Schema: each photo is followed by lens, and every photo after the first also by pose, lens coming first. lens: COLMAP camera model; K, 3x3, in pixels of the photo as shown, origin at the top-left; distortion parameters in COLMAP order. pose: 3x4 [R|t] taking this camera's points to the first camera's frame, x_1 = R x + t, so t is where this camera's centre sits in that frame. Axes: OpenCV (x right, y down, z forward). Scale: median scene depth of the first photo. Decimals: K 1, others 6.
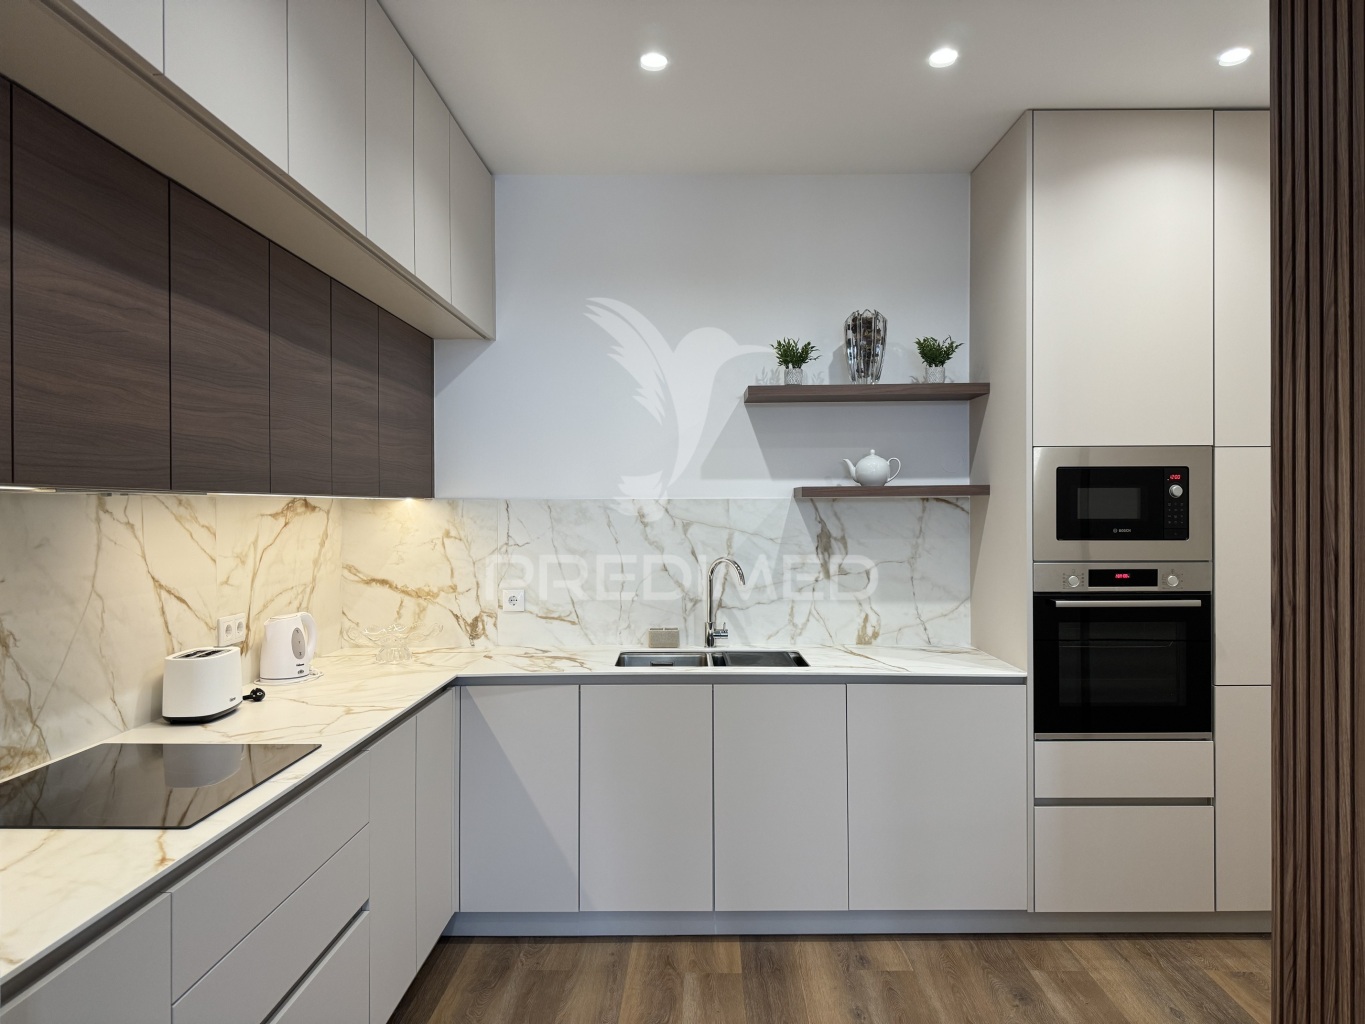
lens RADIAL K [[959.8, 0, 692.7], [0, 959.8, 514.3], [0, 0, 1]] dist [0.074370, -0.104443]
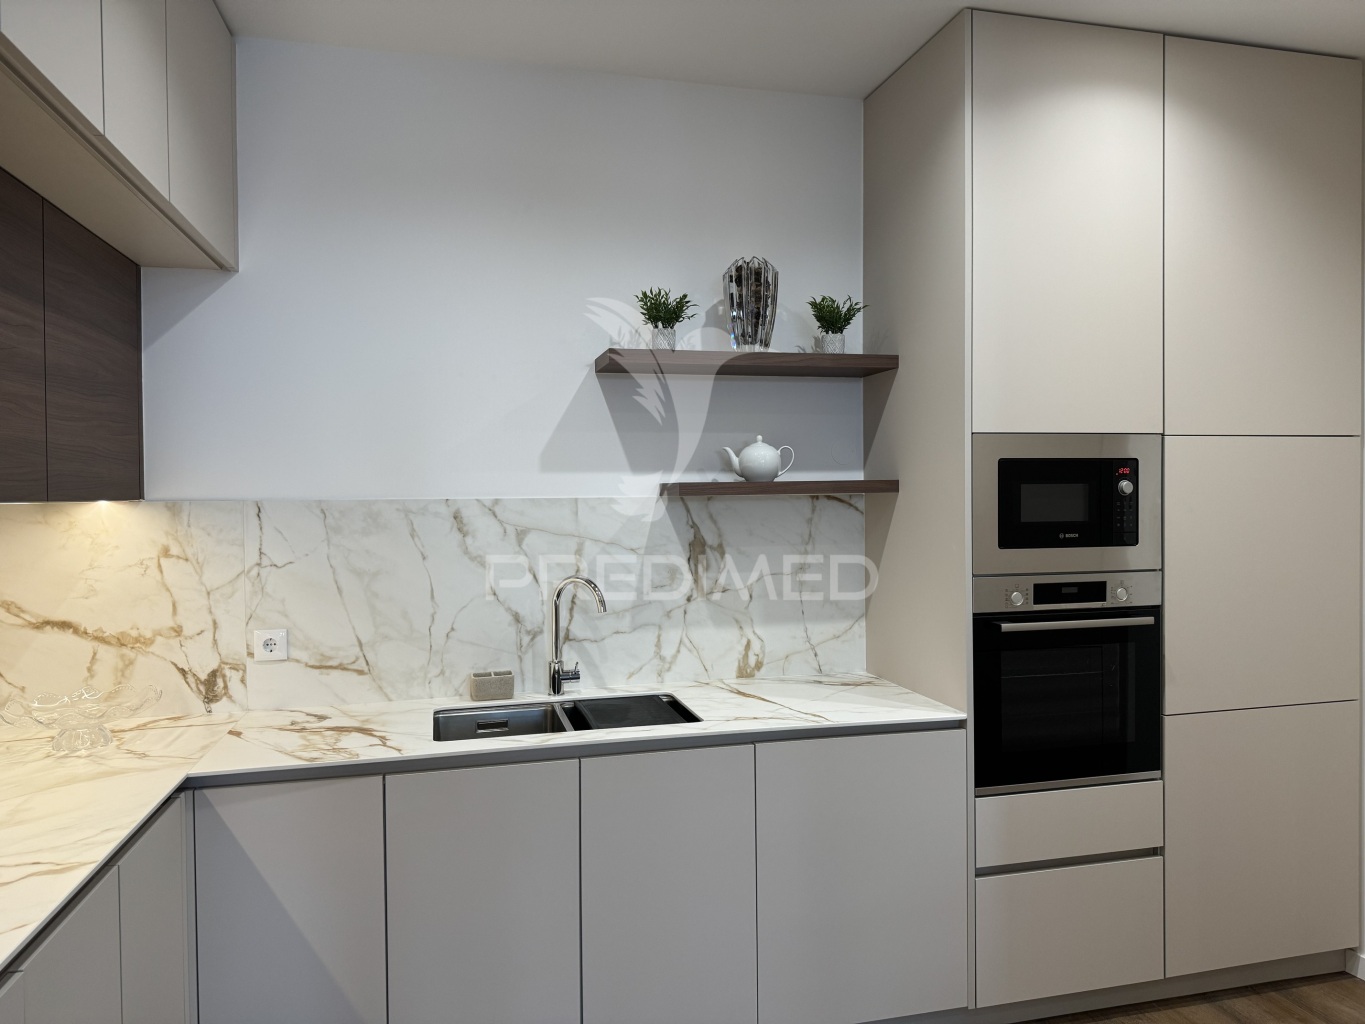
lens RADIAL K [[959.8, 0, 698.3], [0, 959.8, 515.6], [0, 0, 1]] dist [0.074370, -0.104443]
pose [[0.969280, -0.011082, 0.245709, -0.062661], [0.007611, 0.999858, 0.015068, -0.014140], [-0.245841, -0.012735, 0.969226, 0.259754]]
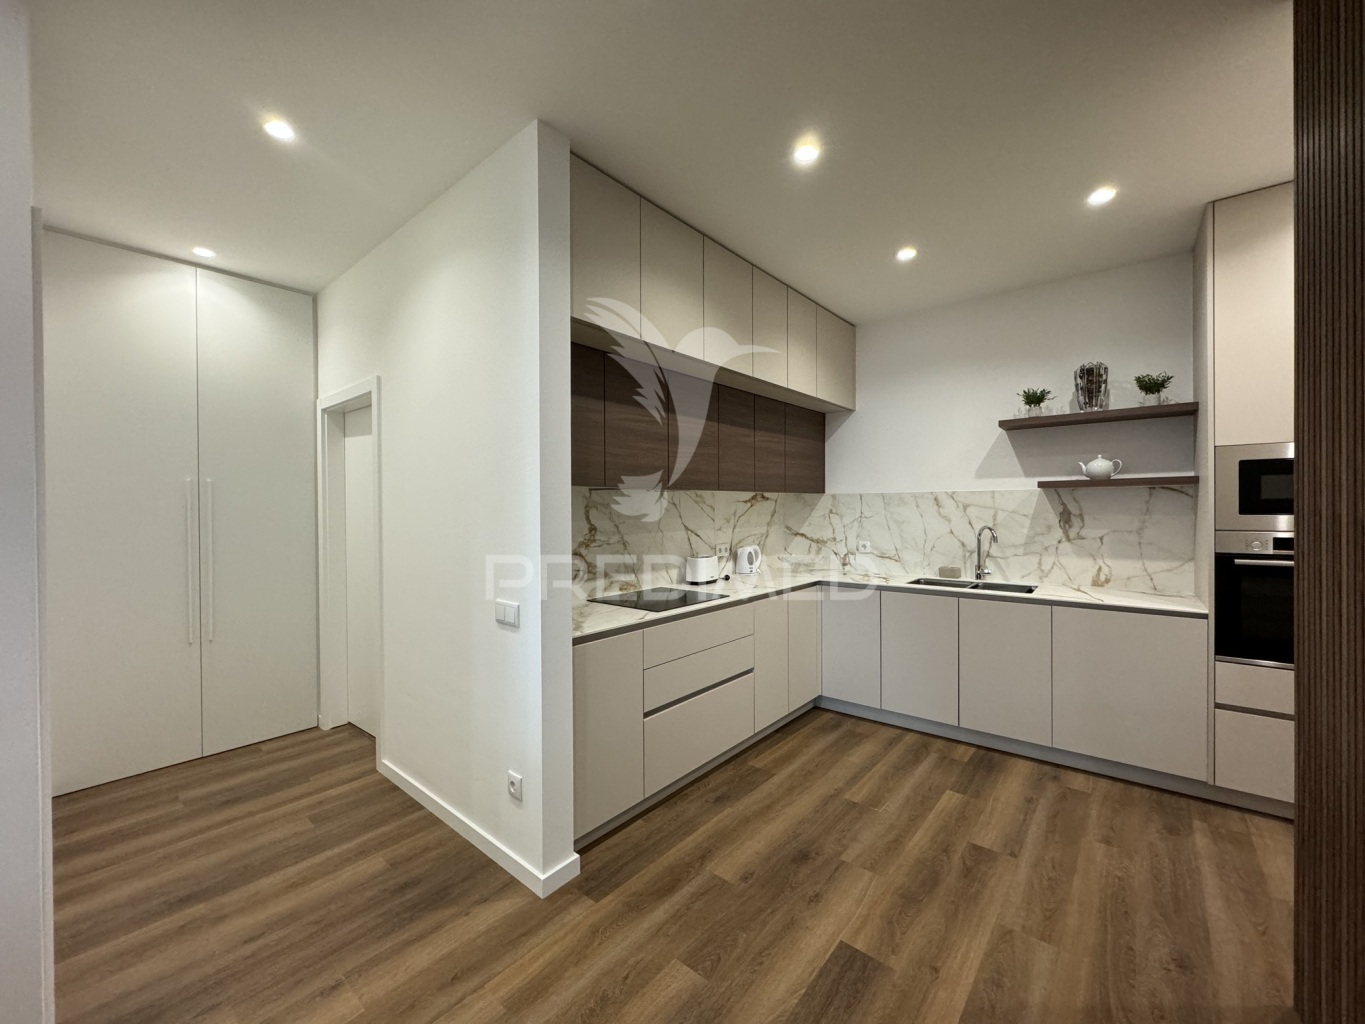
lens RADIAL K [[549.7, 0, 684.6], [0, 549.7, 514.4], [0, 0, 1]] dist [-0.003519, 0.000653]
pose [[0.774512, 0.004759, -0.632542, 0.244844], [0.000396, 0.999968, 0.008008, 0.018694], [0.632559, -0.006453, 0.774485, -0.067823]]
